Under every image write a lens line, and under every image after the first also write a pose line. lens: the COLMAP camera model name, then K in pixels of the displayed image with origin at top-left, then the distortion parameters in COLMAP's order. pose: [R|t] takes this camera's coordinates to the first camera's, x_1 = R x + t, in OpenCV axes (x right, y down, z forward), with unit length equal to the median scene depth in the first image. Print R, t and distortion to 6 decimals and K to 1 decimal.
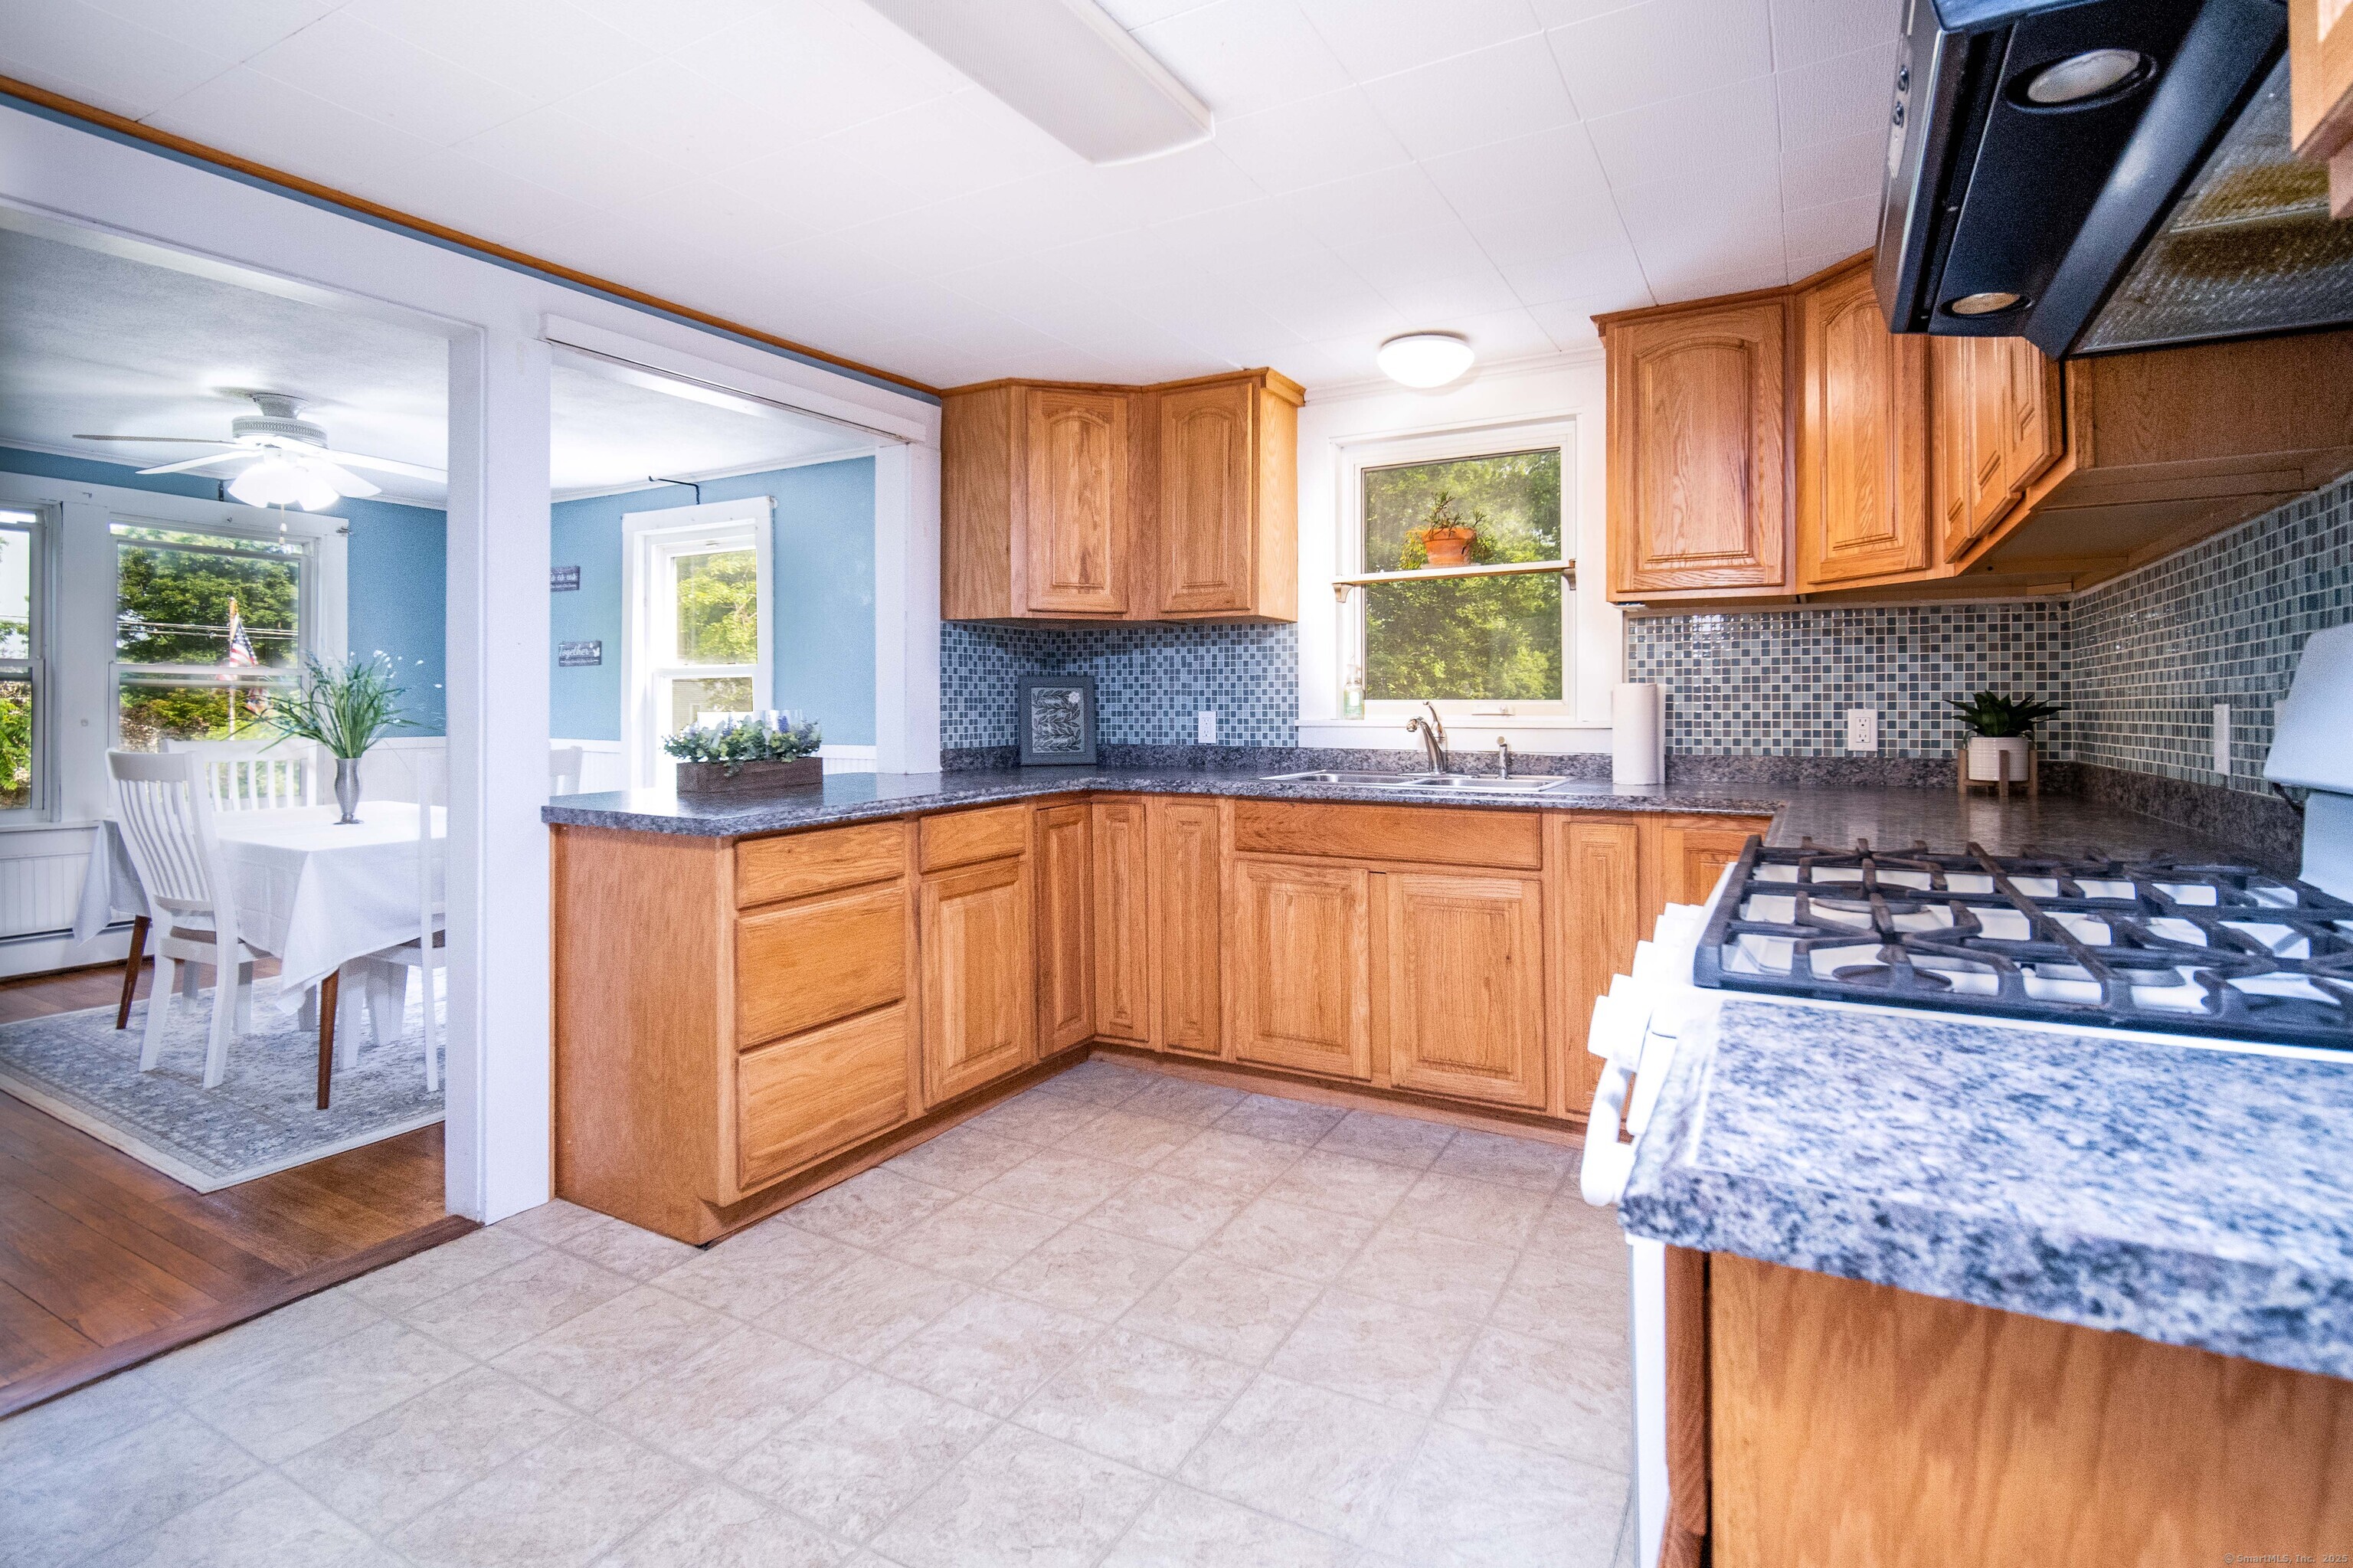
lens RADIAL K [[1118.4, 0, 1228.2], [0, 1118.4, 704.9], [0, 0, 1]] dist [-0.012227, -0.000350]
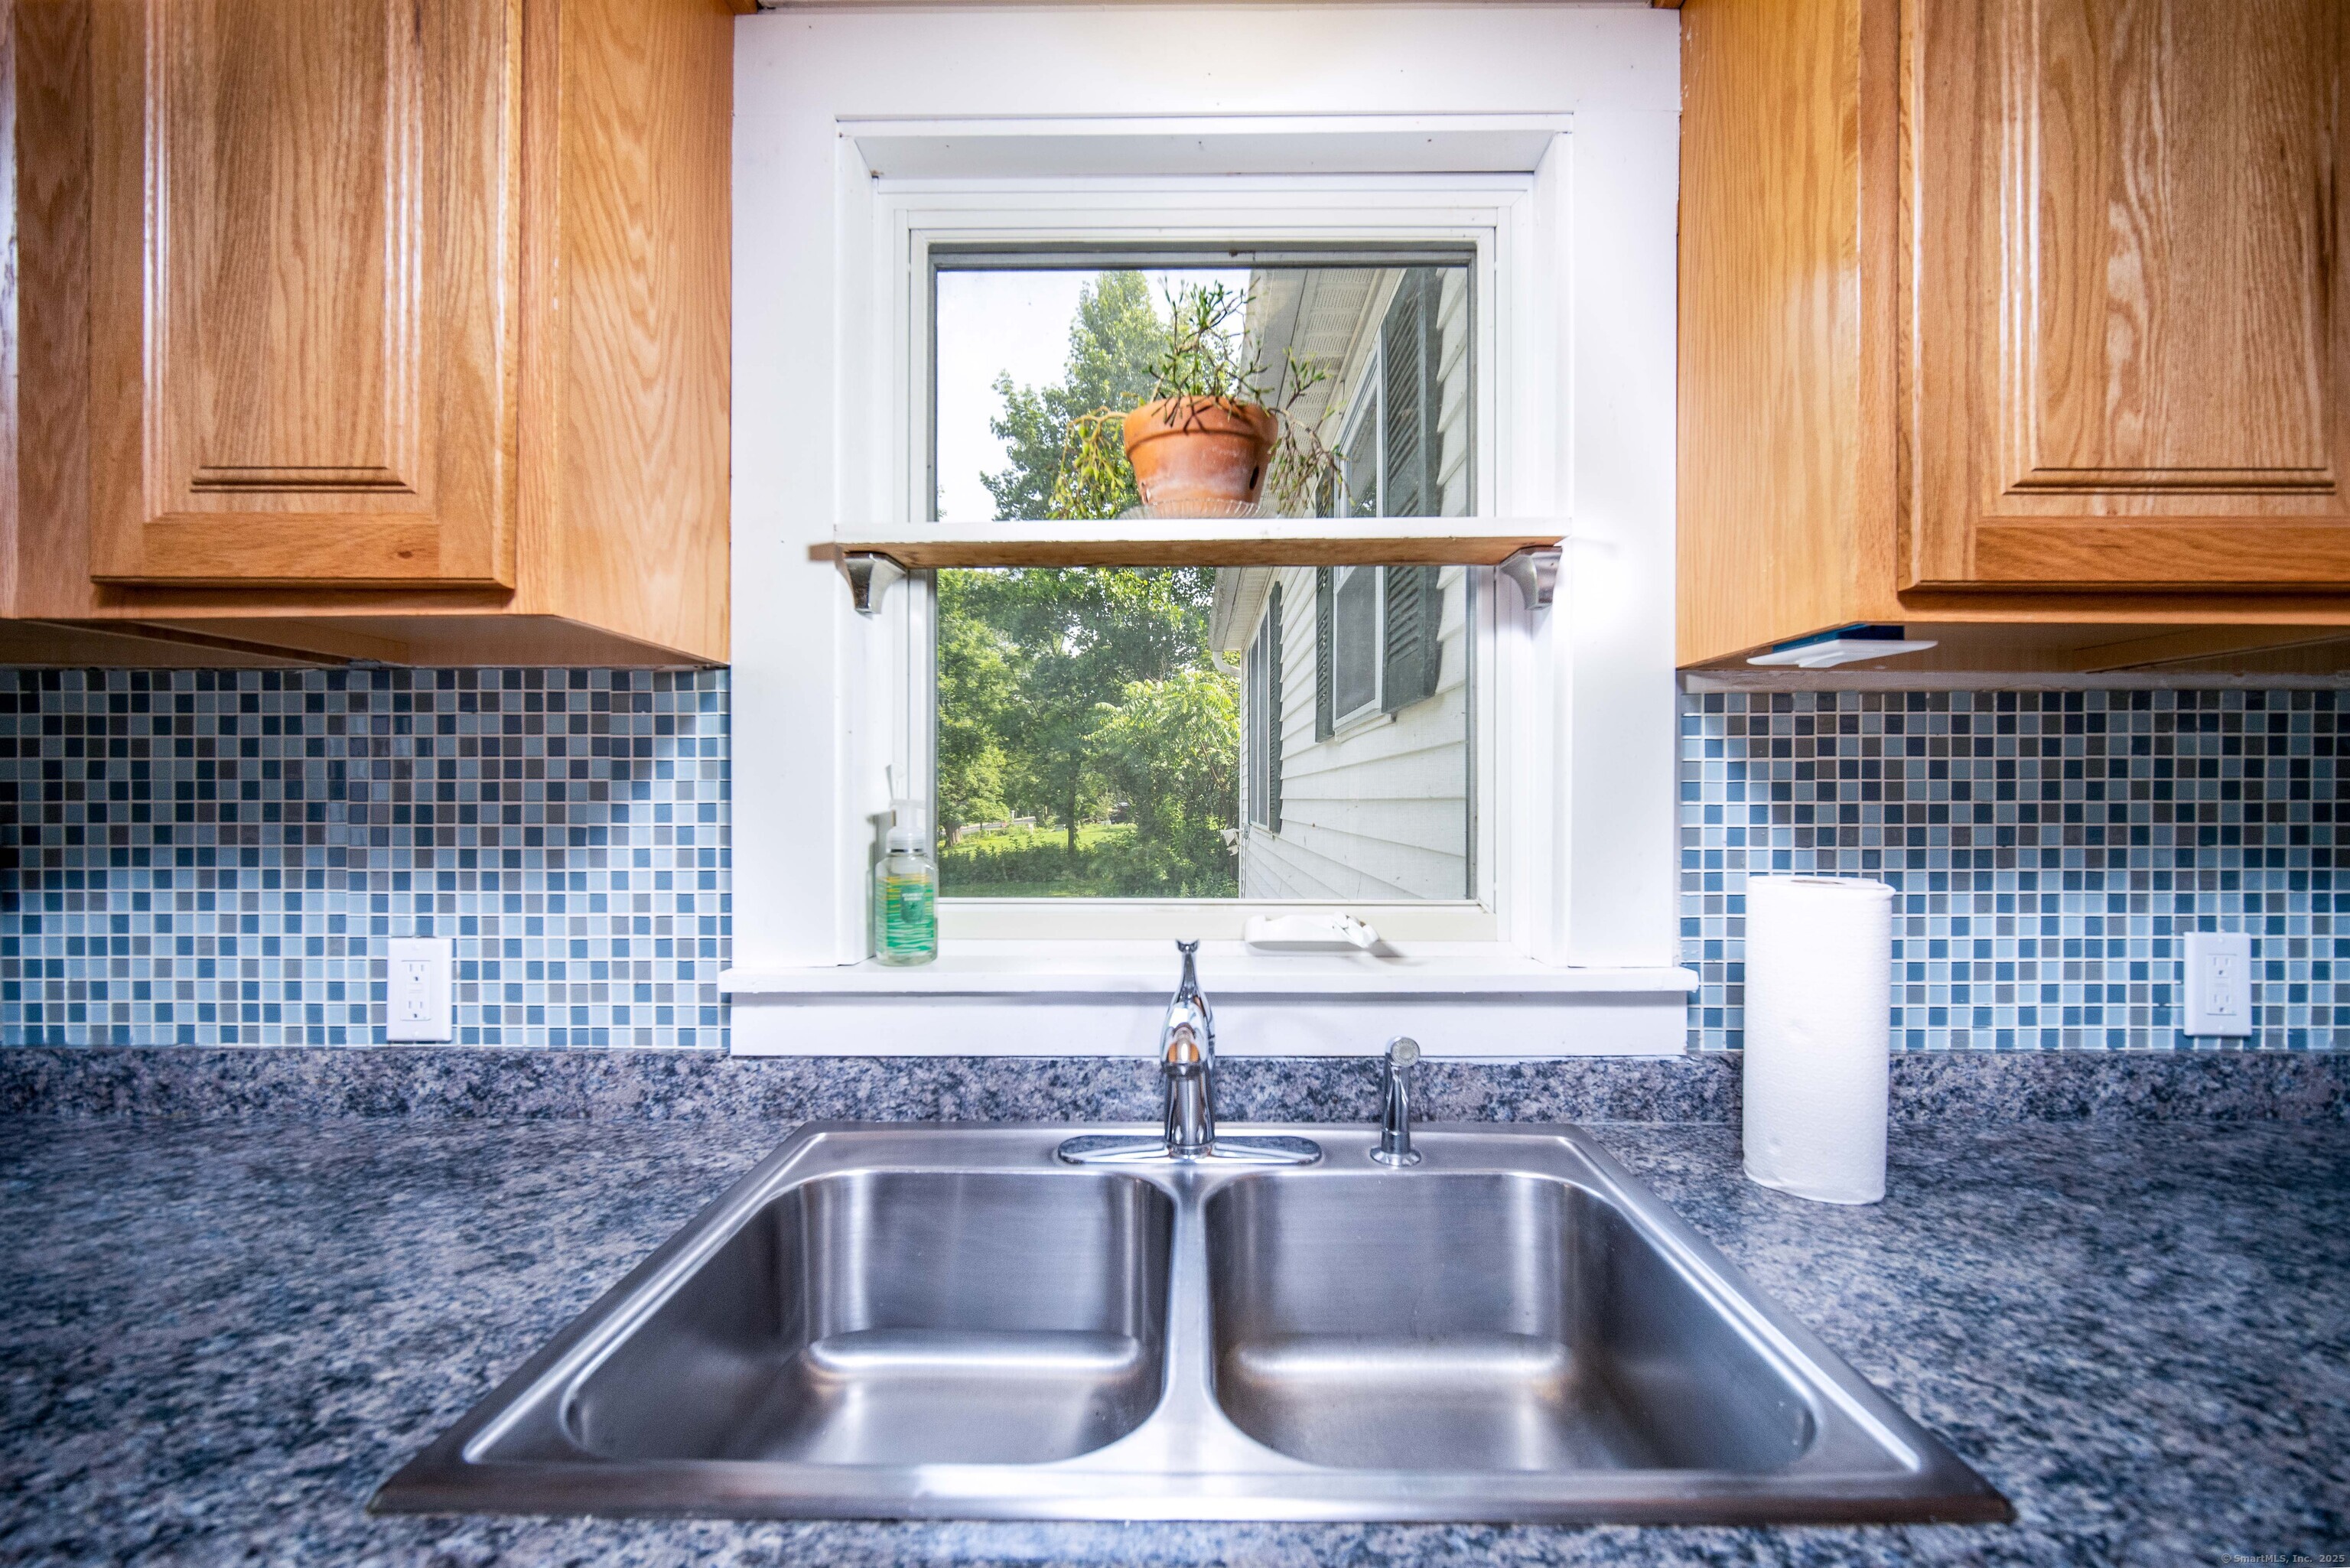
lens RADIAL K [[941.2, 0, 1168.7], [0, 941.2, 801.5], [0, 0, 1]] dist [-0.002455, -0.000617]
pose [[0.892329, -0.001667, 0.451383, 0.062826], [-0.002951, 0.999950, 0.009527, -0.045446], [-0.451377, -0.009833, 0.892279, 0.832769]]
